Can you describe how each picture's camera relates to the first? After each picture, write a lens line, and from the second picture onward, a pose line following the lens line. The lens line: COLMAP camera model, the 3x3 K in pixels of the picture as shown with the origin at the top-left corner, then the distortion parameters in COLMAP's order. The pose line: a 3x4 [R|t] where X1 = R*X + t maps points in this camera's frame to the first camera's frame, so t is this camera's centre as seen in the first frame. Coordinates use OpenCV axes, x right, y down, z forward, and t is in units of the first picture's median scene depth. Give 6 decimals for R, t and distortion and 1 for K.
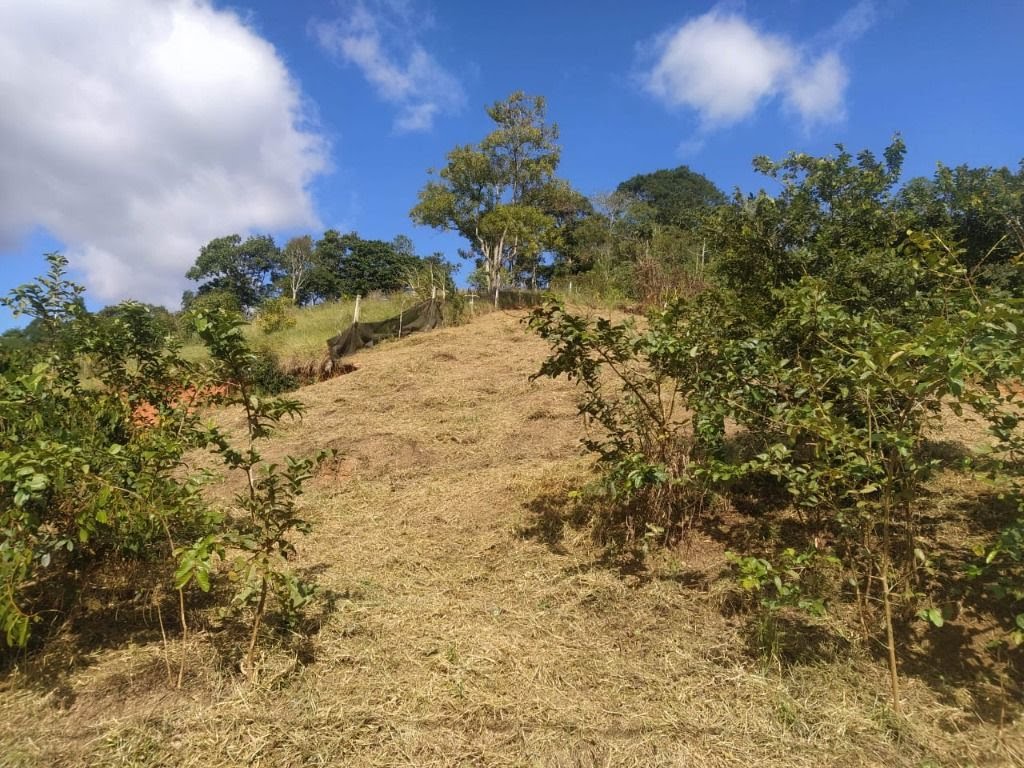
lens RADIAL K [[749.6, 0, 509.9], [0, 749.6, 381.6], [0, 0, 1]] dist [0.116244, -0.162464]
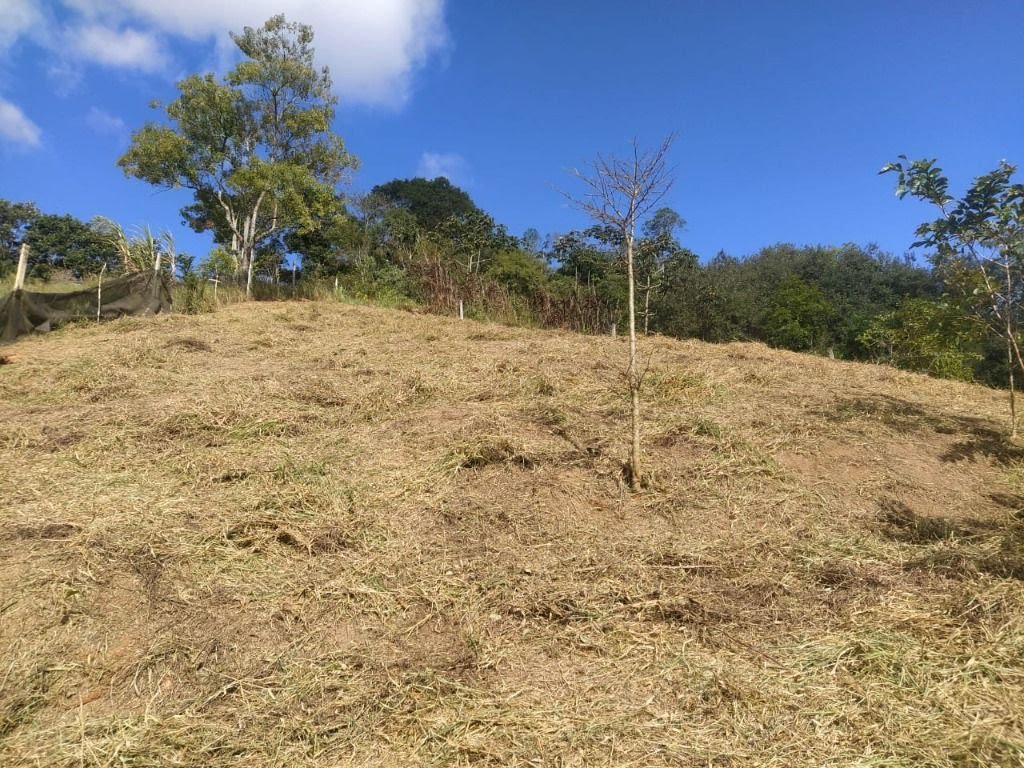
lens RADIAL K [[749.6, 0, 509.9], [0, 749.6, 381.6], [0, 0, 1]] dist [0.116244, -0.162464]
pose [[0.939023, 0.020139, 0.343264, -0.037493], [-0.010604, 0.999505, -0.029631, 0.006403], [-0.343691, 0.024184, 0.938771, 0.249477]]
